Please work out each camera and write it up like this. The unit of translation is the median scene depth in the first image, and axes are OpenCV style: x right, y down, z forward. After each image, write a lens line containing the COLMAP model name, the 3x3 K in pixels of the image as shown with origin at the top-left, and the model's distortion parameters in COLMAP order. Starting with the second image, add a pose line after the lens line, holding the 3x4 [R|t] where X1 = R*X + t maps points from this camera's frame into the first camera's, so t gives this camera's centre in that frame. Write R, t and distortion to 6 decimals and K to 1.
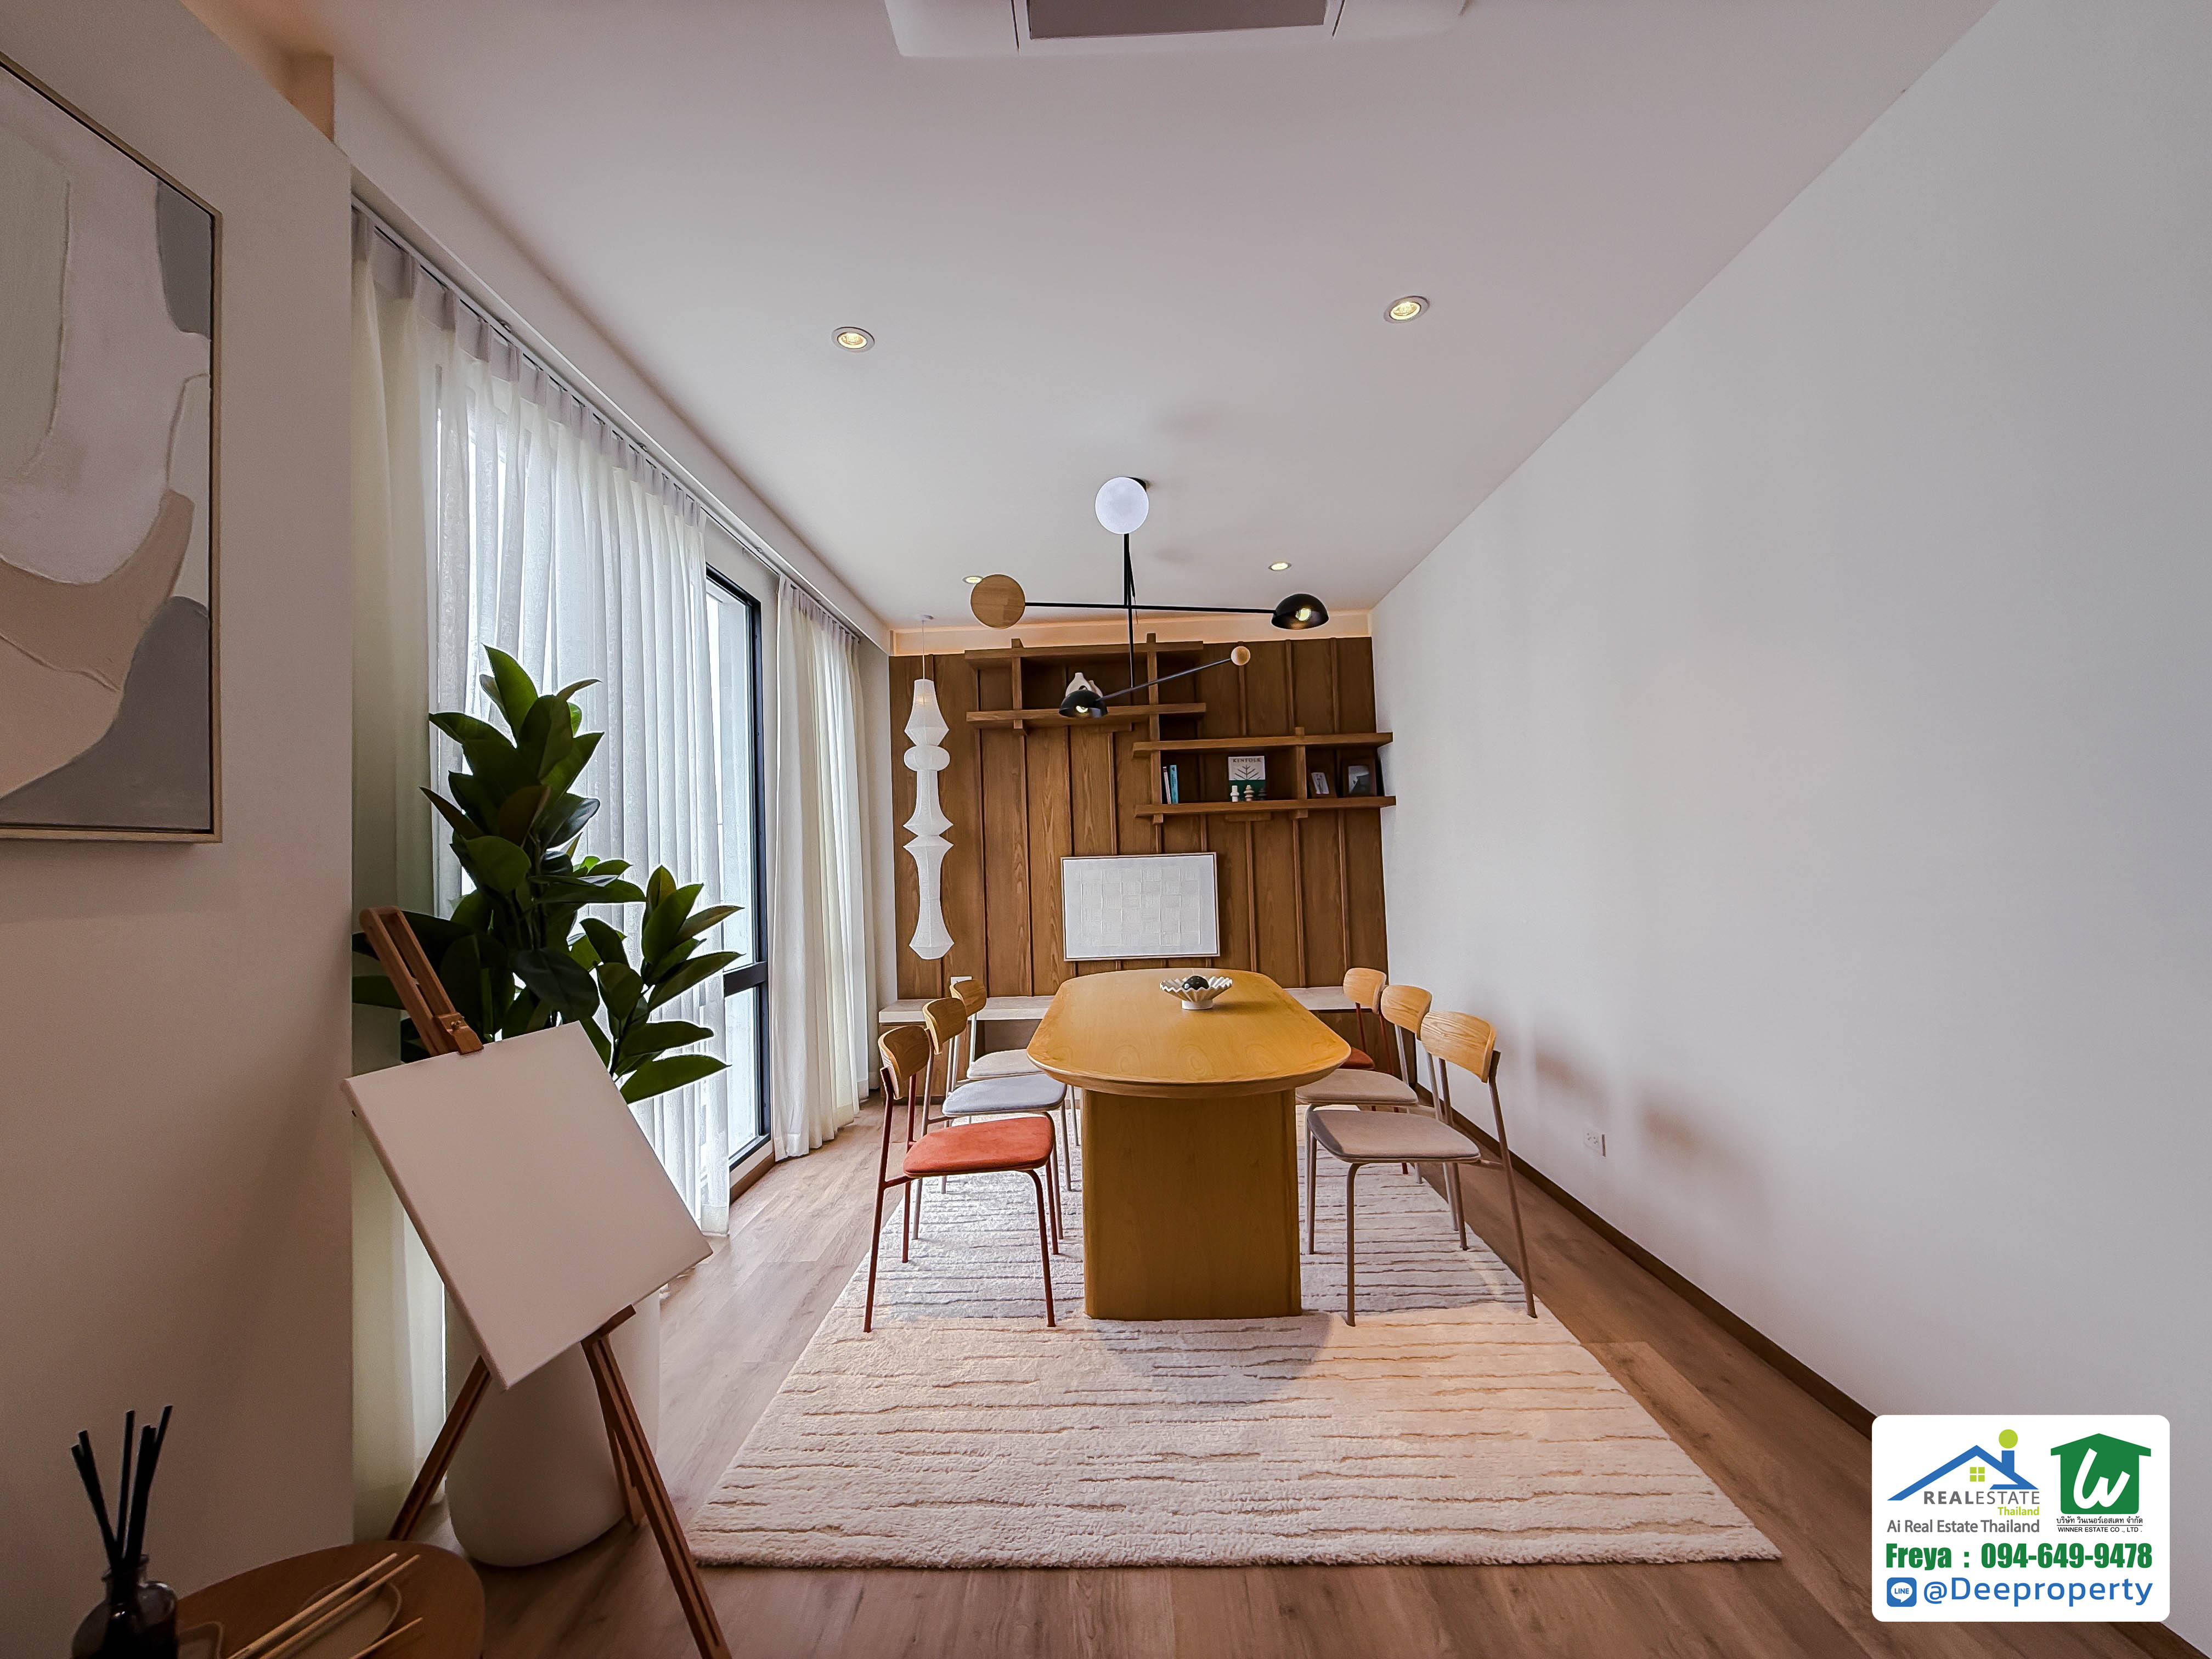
lens RADIAL K [[880.4, 0, 1093.0], [0, 880.4, 827.6], [0, 0, 1]] dist [-0.000128, -0.000918]
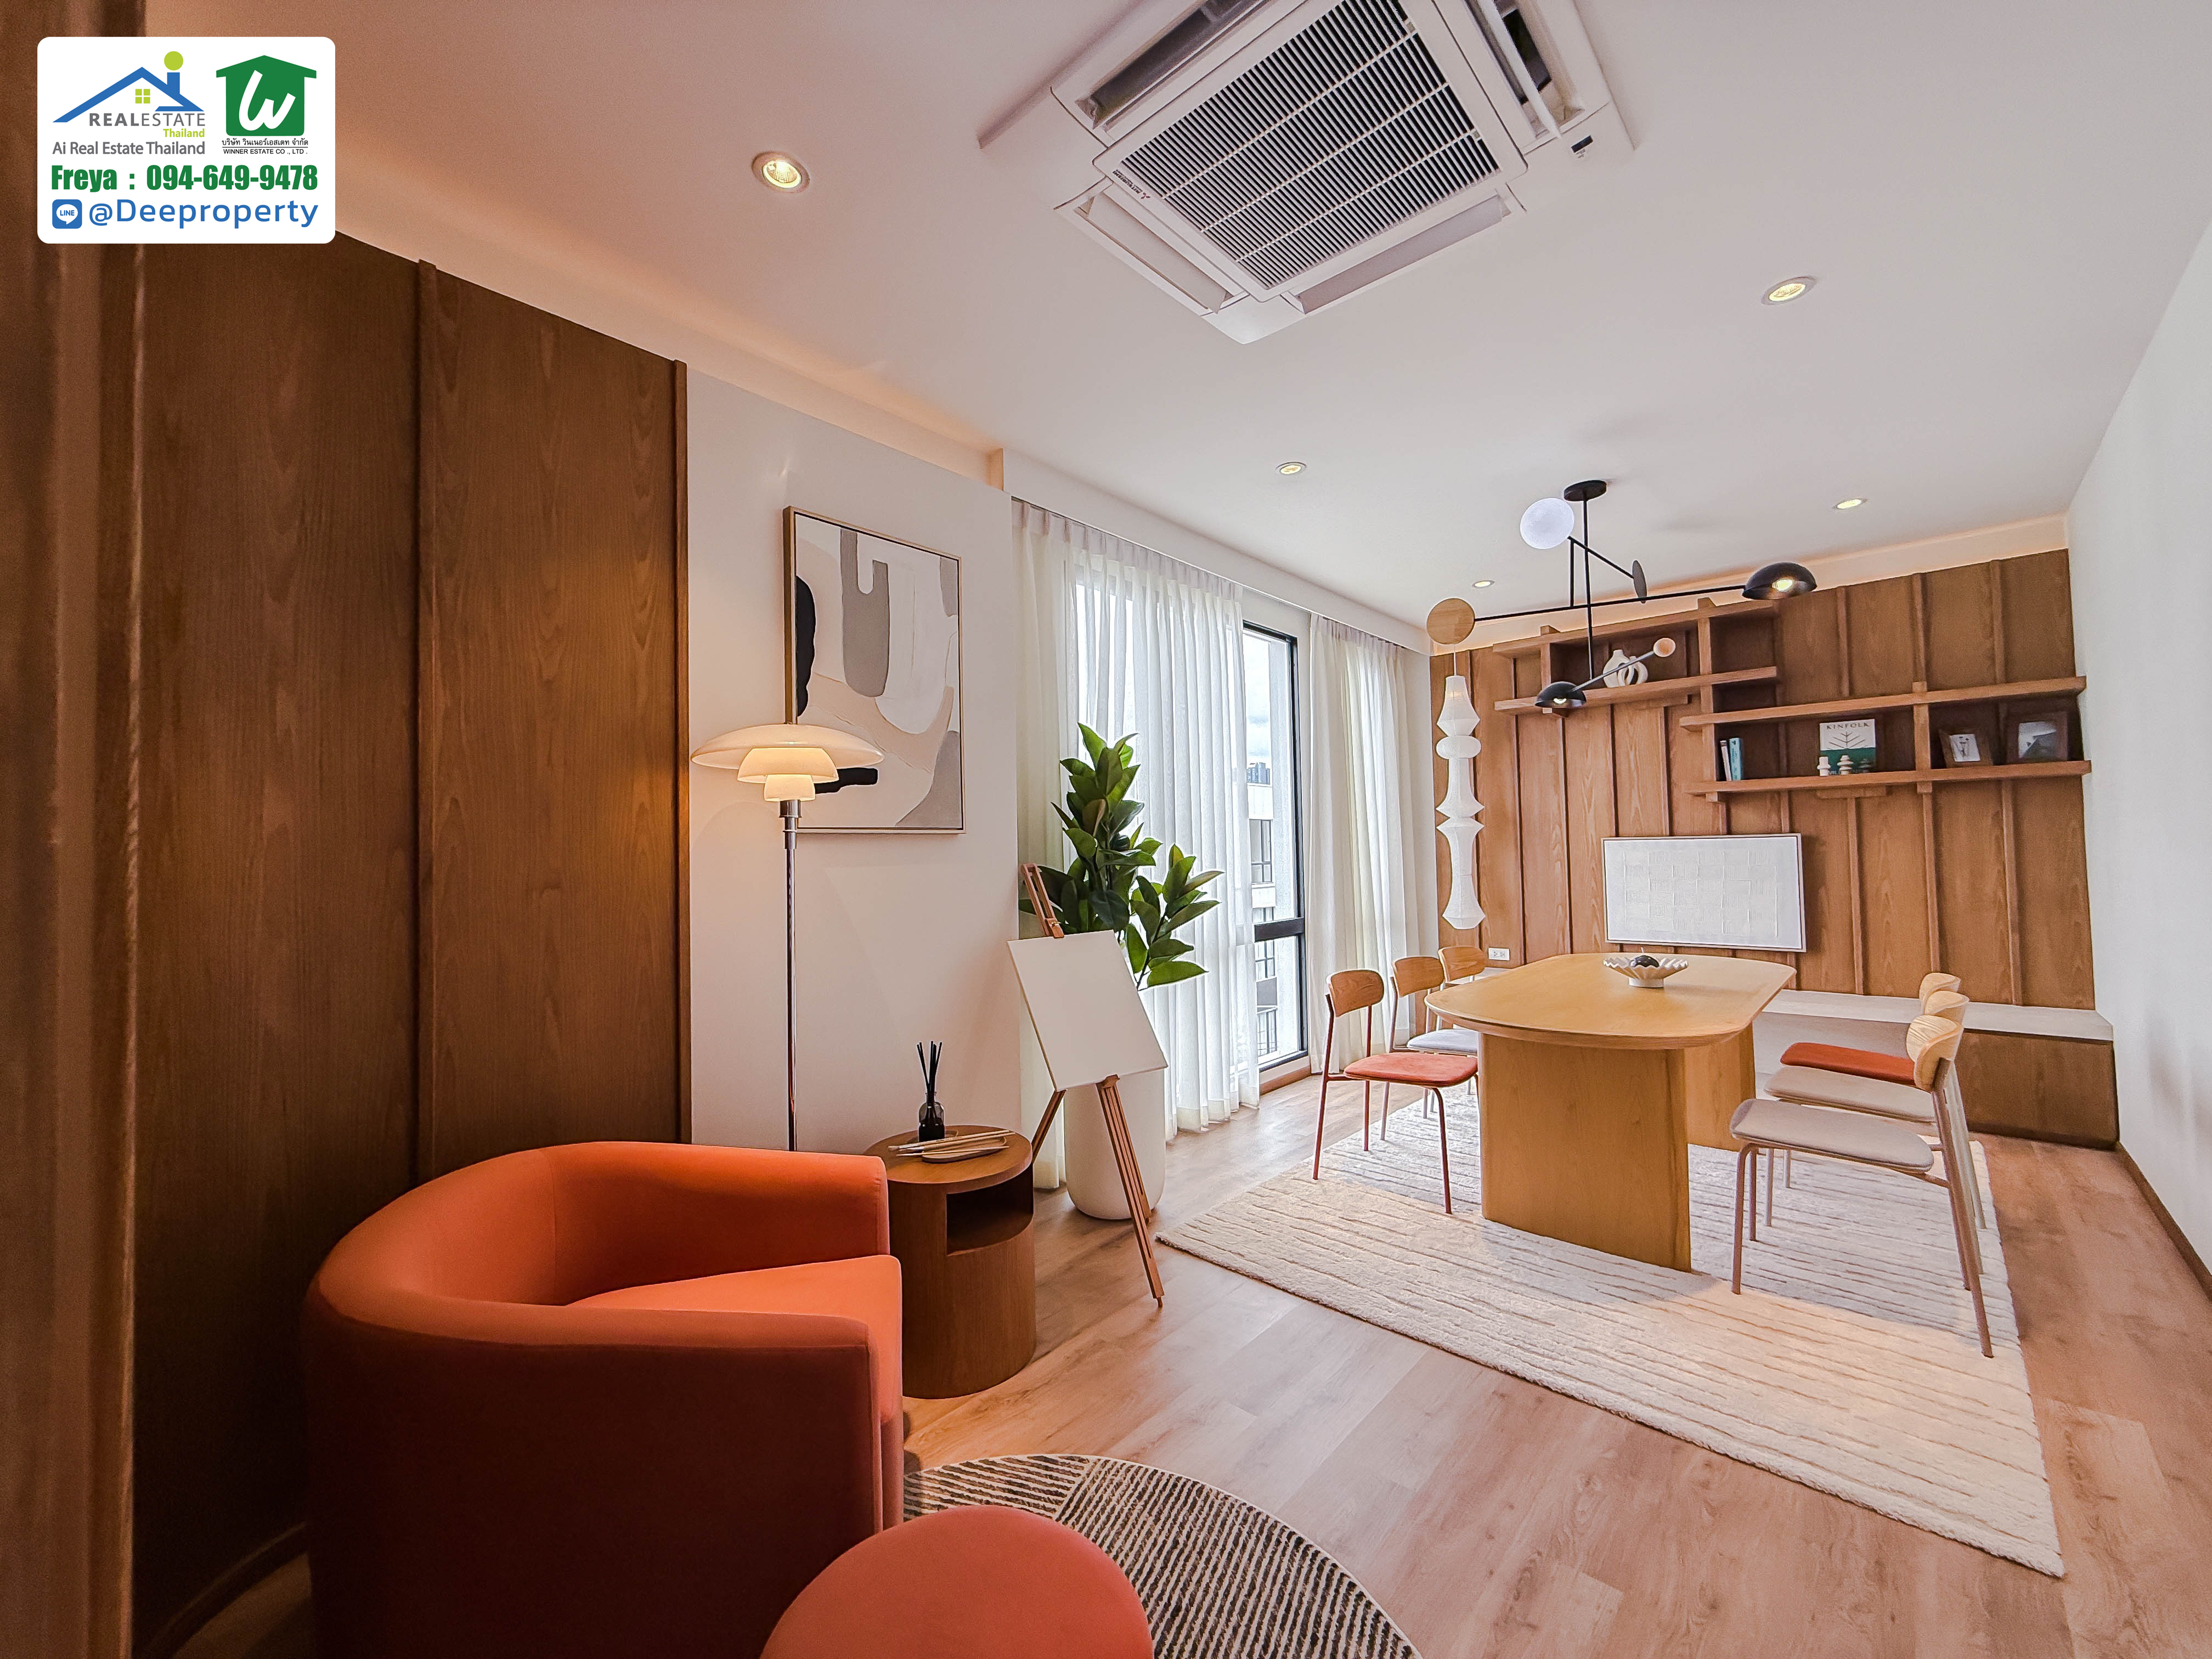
lens RADIAL K [[880.4, 0, 1093.0], [0, 880.4, 827.6], [0, 0, 1]] dist [-0.000128, -0.000918]
pose [[0.748587, 0.000326, -0.663037, 0.201167], [0.018763, 0.999589, 0.021675, -0.010767], [0.662771, -0.028666, 0.748273, -0.129678]]
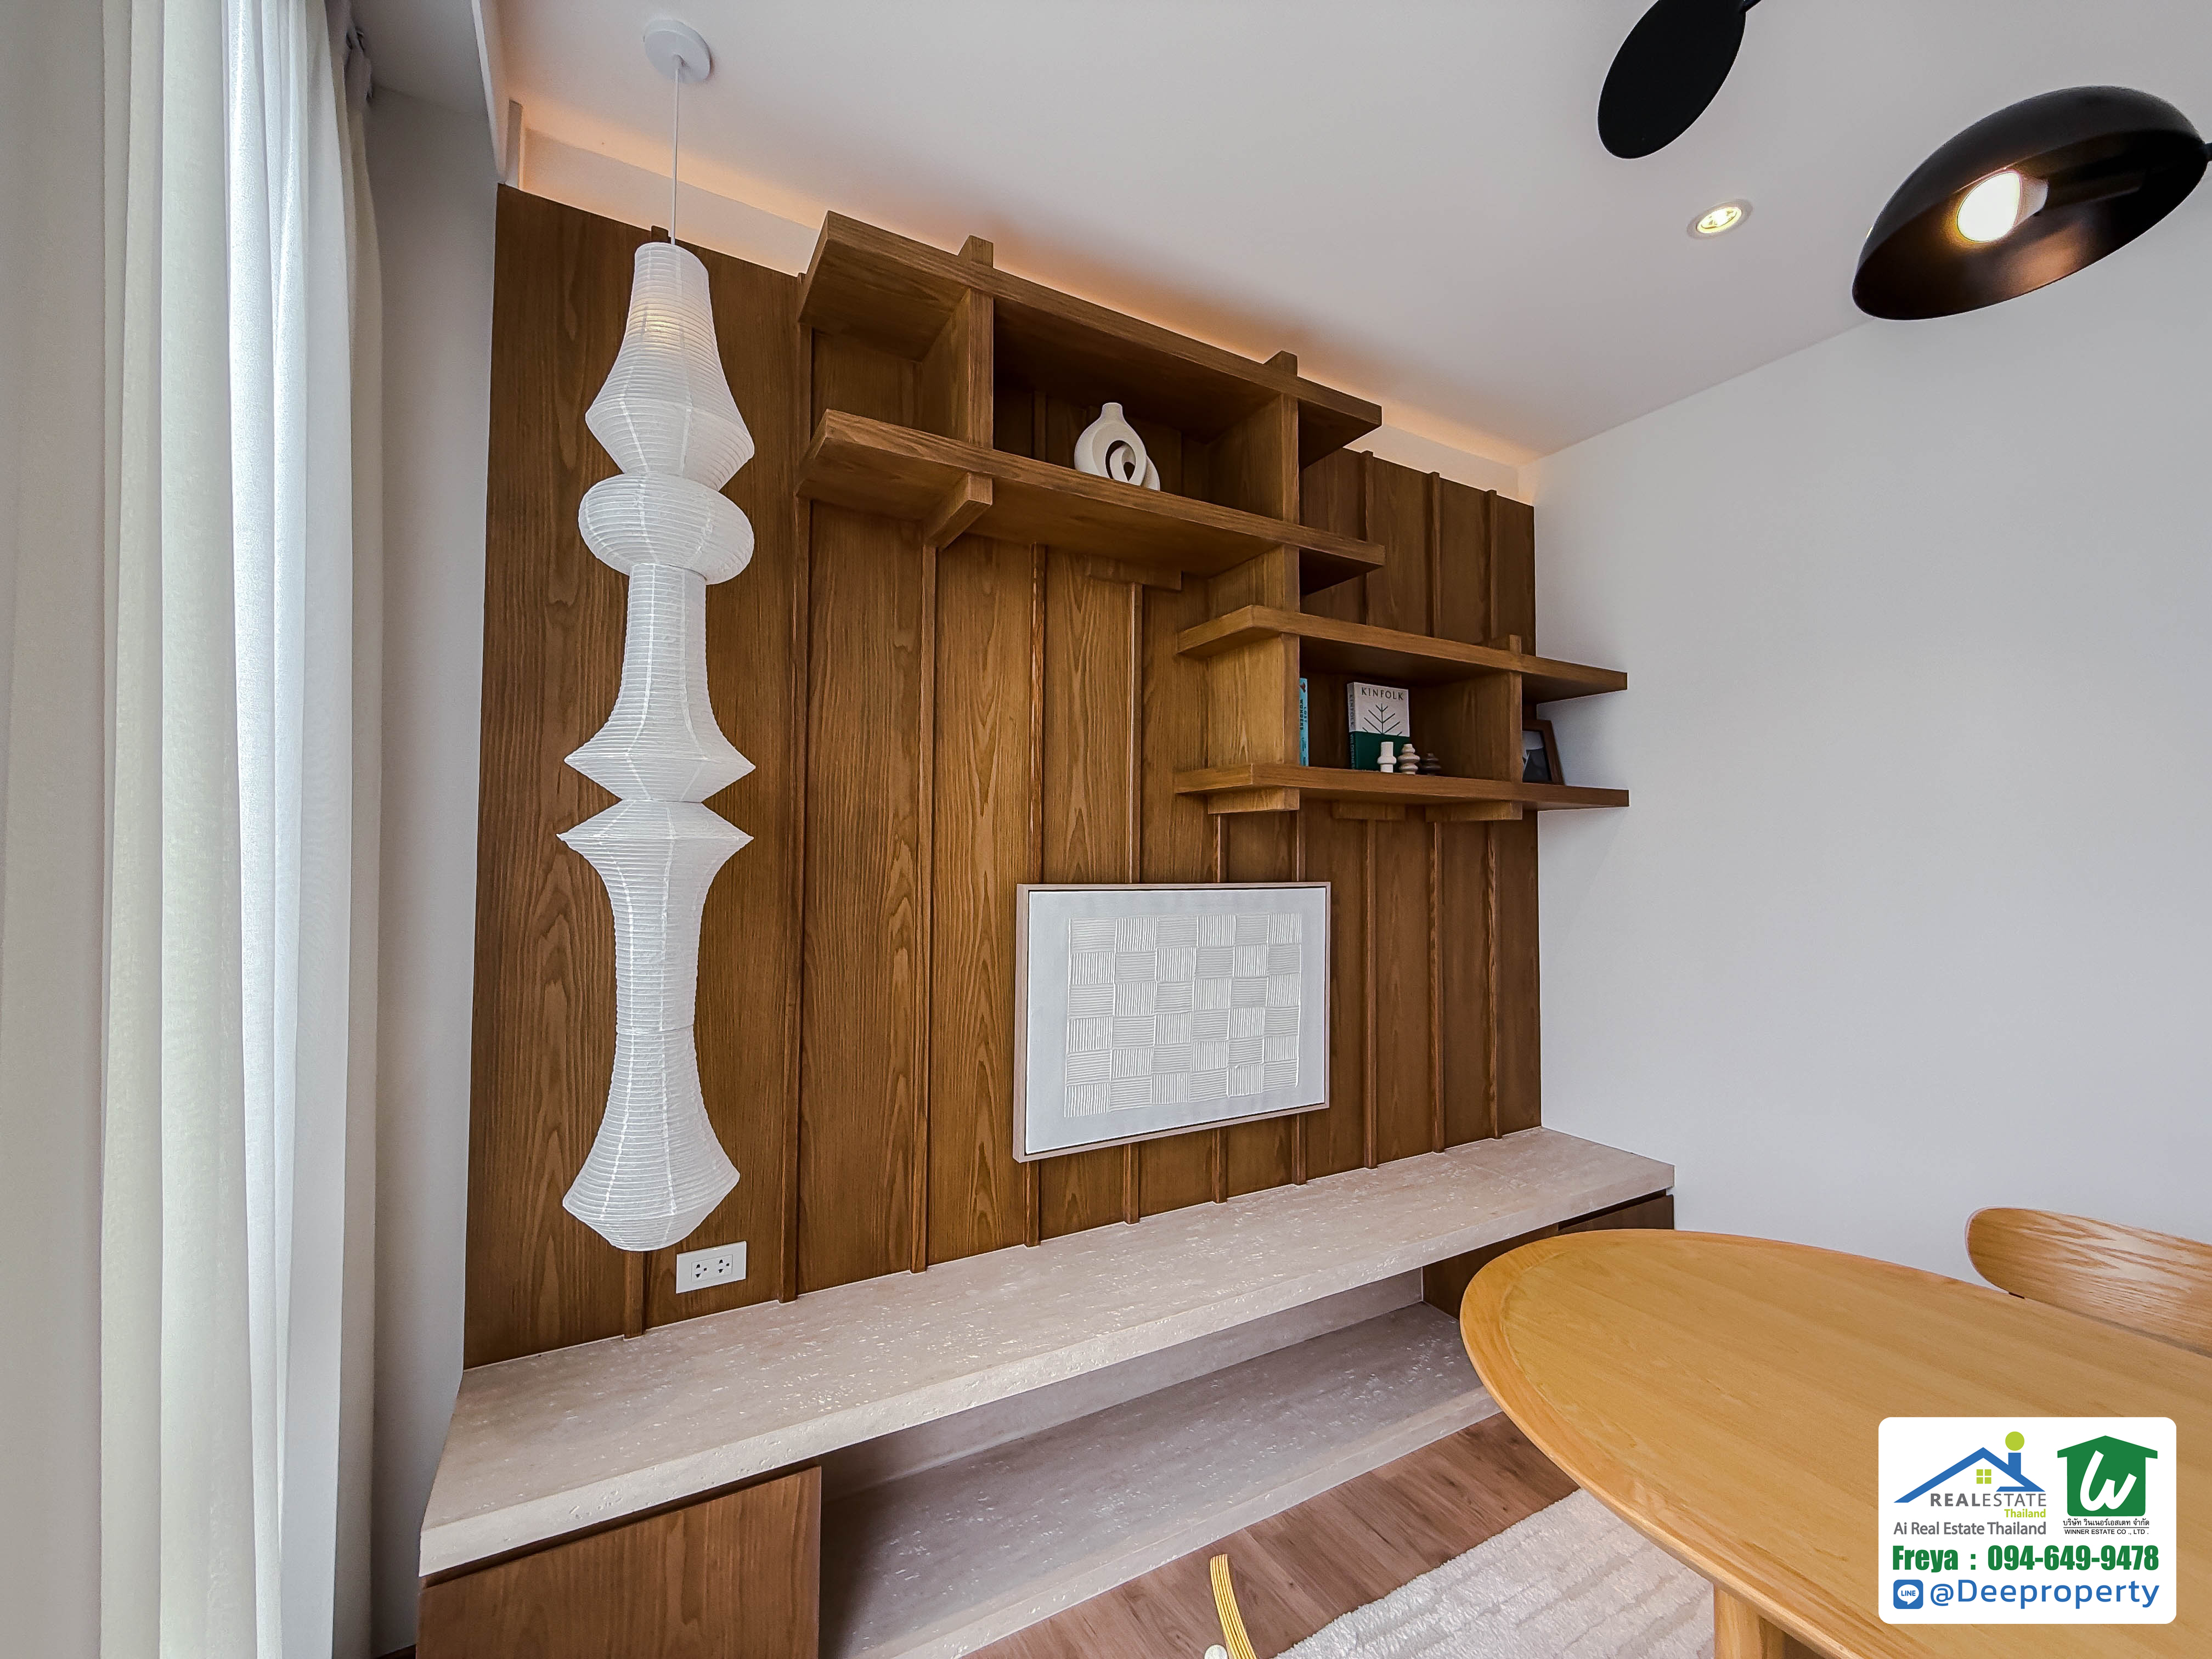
lens RADIAL K [[882.6, 0, 1098.3], [0, 882.6, 828.6], [0, 0, 1]] dist [-0.000990, -0.000315]
pose [[0.860599, 0.056254, 0.506167, -0.209905], [-0.056389, 0.998295, -0.015072, 0.014271], [-0.506152, -0.015571, 0.862304, 0.688191]]
